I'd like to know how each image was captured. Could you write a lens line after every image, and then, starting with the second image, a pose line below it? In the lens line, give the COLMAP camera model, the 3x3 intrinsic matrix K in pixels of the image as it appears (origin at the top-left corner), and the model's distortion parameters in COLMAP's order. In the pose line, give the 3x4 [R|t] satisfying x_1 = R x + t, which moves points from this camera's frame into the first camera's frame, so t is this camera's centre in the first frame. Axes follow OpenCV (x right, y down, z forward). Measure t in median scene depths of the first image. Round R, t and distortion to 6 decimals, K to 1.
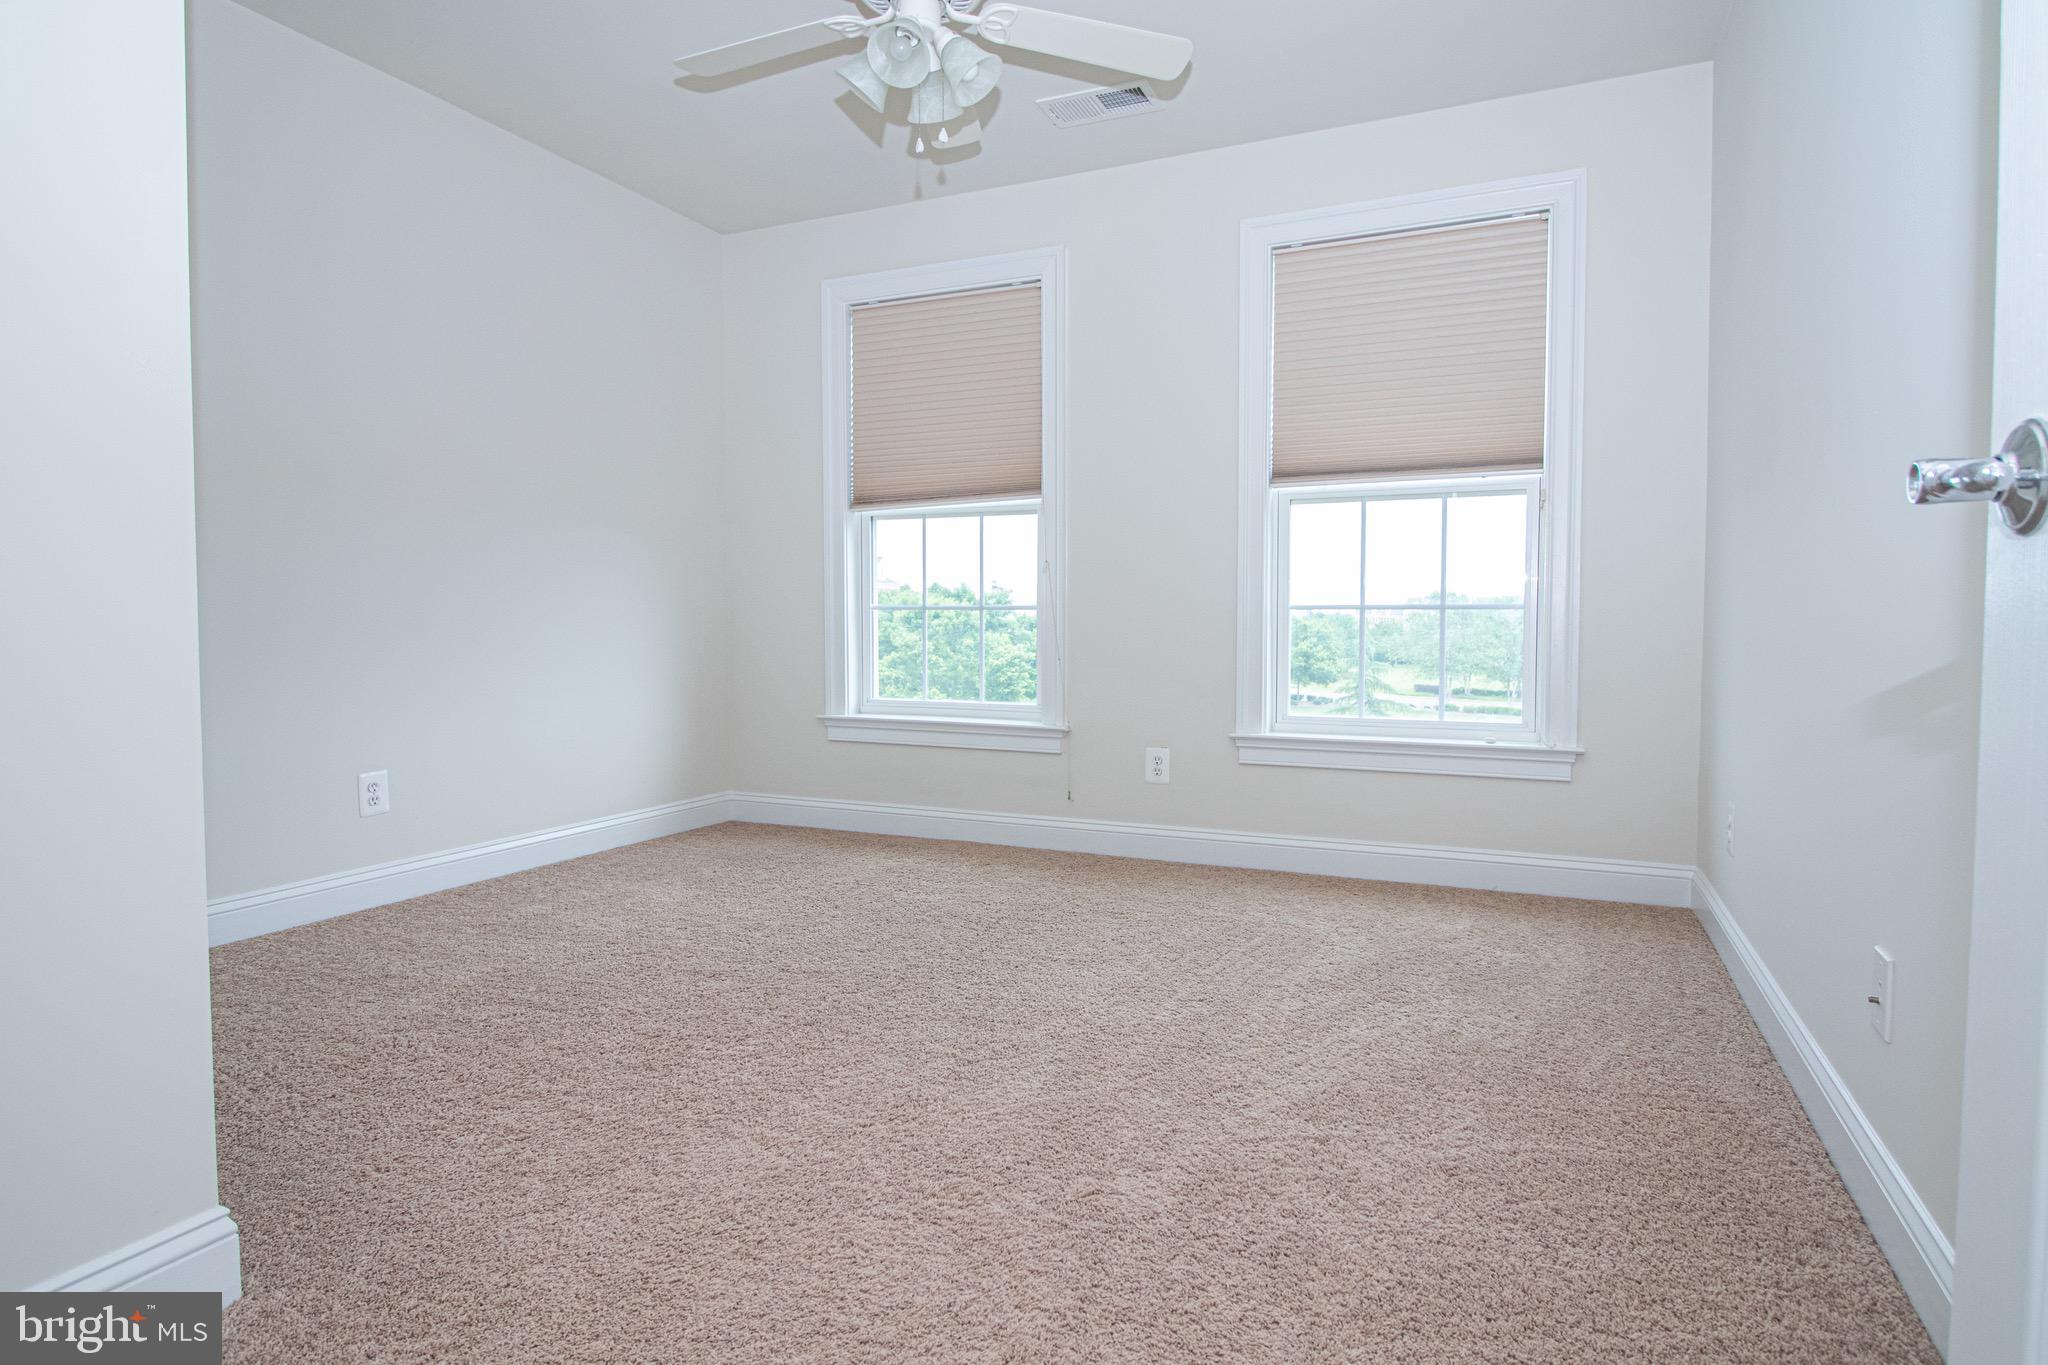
lens RADIAL K [[1107.2, 0, 1029.4], [0, 1107.2, 663.9], [0, 0, 1]] dist [-0.000780, 0.000117]
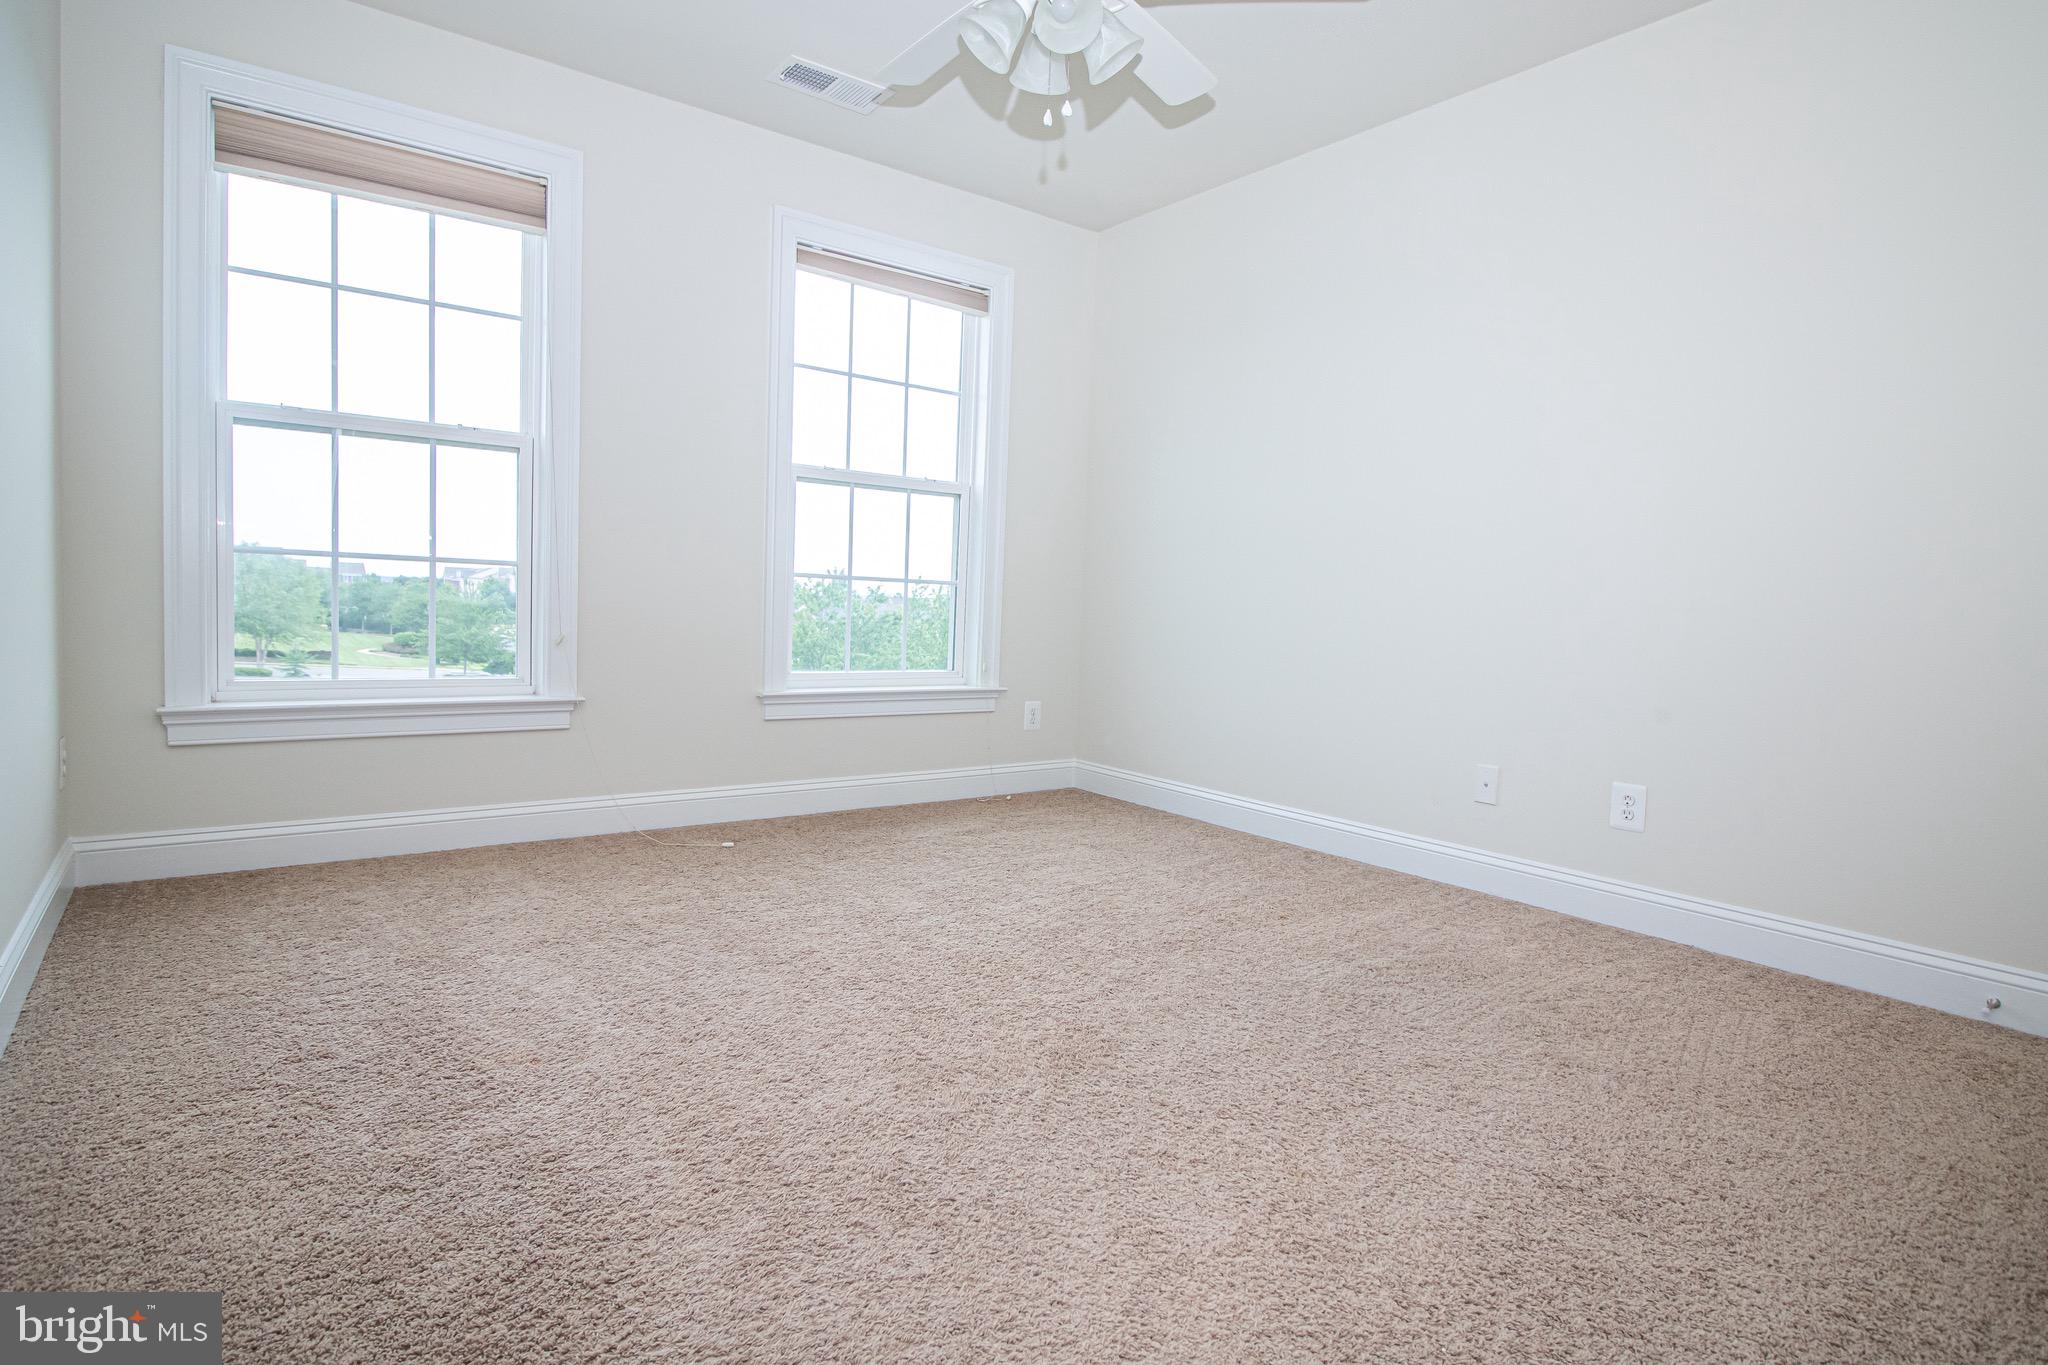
lens RADIAL K [[1107.2, 0, 1029.4], [0, 1107.2, 663.9], [0, 0, 1]] dist [-0.000780, 0.000117]
pose [[0.485614, -0.038956, 0.873305, -0.206692], [-0.000919, 0.998983, 0.045074, -0.004327], [-0.874173, -0.022691, 0.485085, 0.087843]]
